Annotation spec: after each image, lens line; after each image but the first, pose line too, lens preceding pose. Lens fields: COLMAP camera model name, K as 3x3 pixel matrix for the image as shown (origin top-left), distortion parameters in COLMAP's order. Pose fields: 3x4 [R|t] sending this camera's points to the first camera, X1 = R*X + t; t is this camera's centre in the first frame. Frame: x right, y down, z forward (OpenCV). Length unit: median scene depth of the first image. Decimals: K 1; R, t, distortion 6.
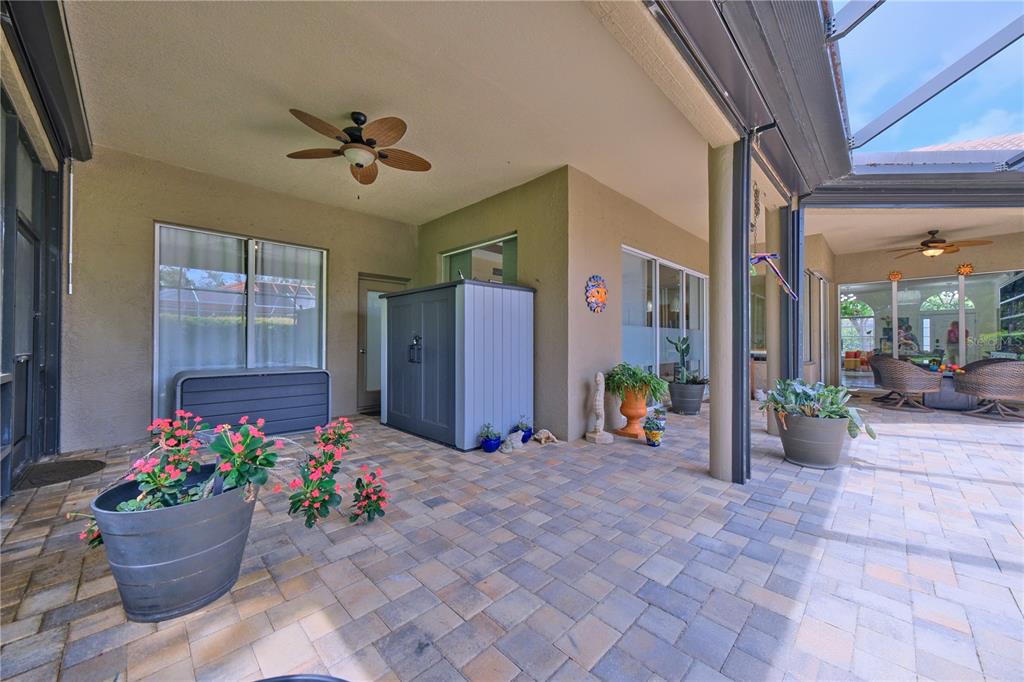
lens RADIAL K [[374.6, 0, 512.0], [0, 374.6, 341.0], [0, 0, 1]] dist [-0.000654, -0.000054]
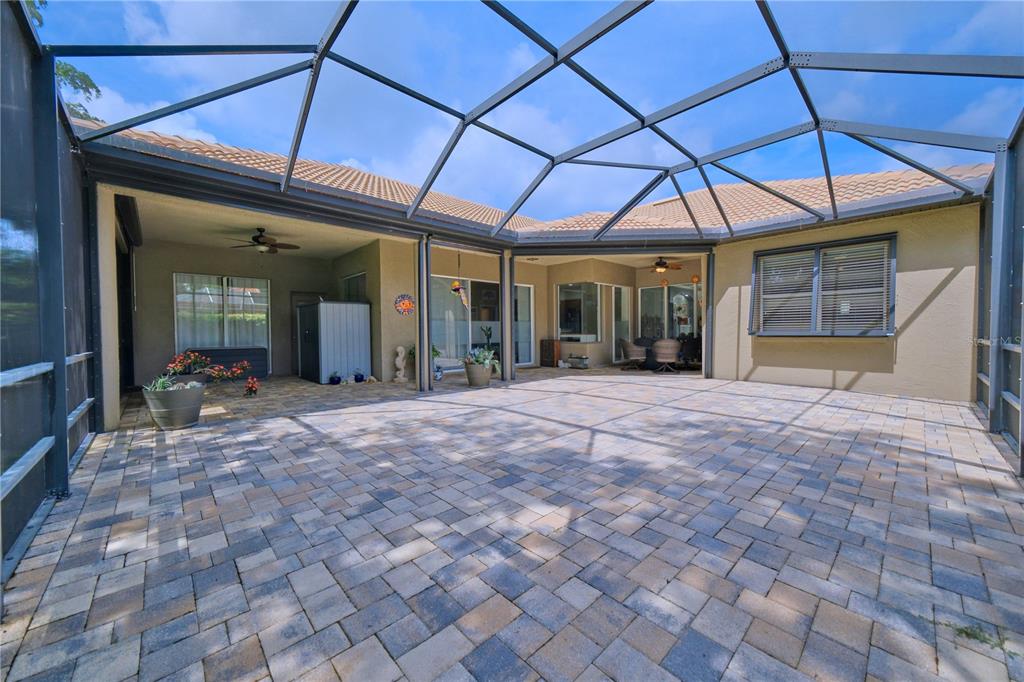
lens RADIAL K [[380.6, 0, 512.0], [0, 380.6, 341.0], [0, 0, 1]] dist [-0.000427, -0.000024]
pose [[0.999418, -0.011460, -0.032136, 0.755553], [0.012427, 0.999470, 0.030078, 0.002865], [0.031774, -0.030460, 0.999031, -0.812114]]
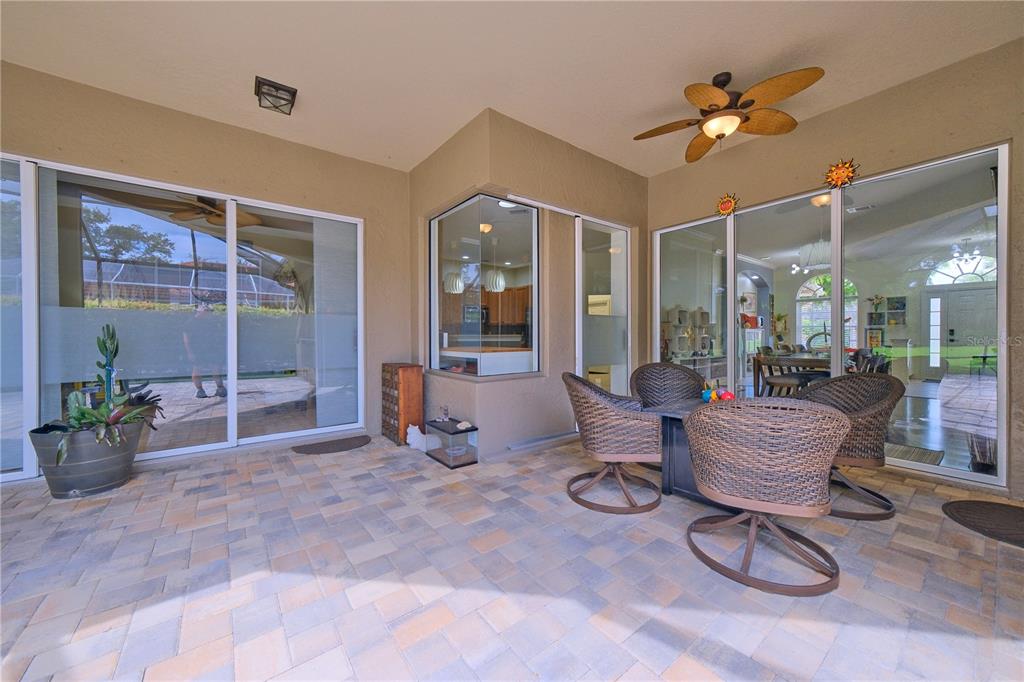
lens RADIAL K [[374.6, 0, 512.0], [0, 374.6, 341.0], [0, 0, 1]] dist [-0.000654, -0.000054]
pose [[0.992020, -0.004723, -0.125993, 1.268683], [0.006640, 0.999868, 0.014799, 0.003058], [0.125906, -0.015517, 0.991921, 0.725958]]
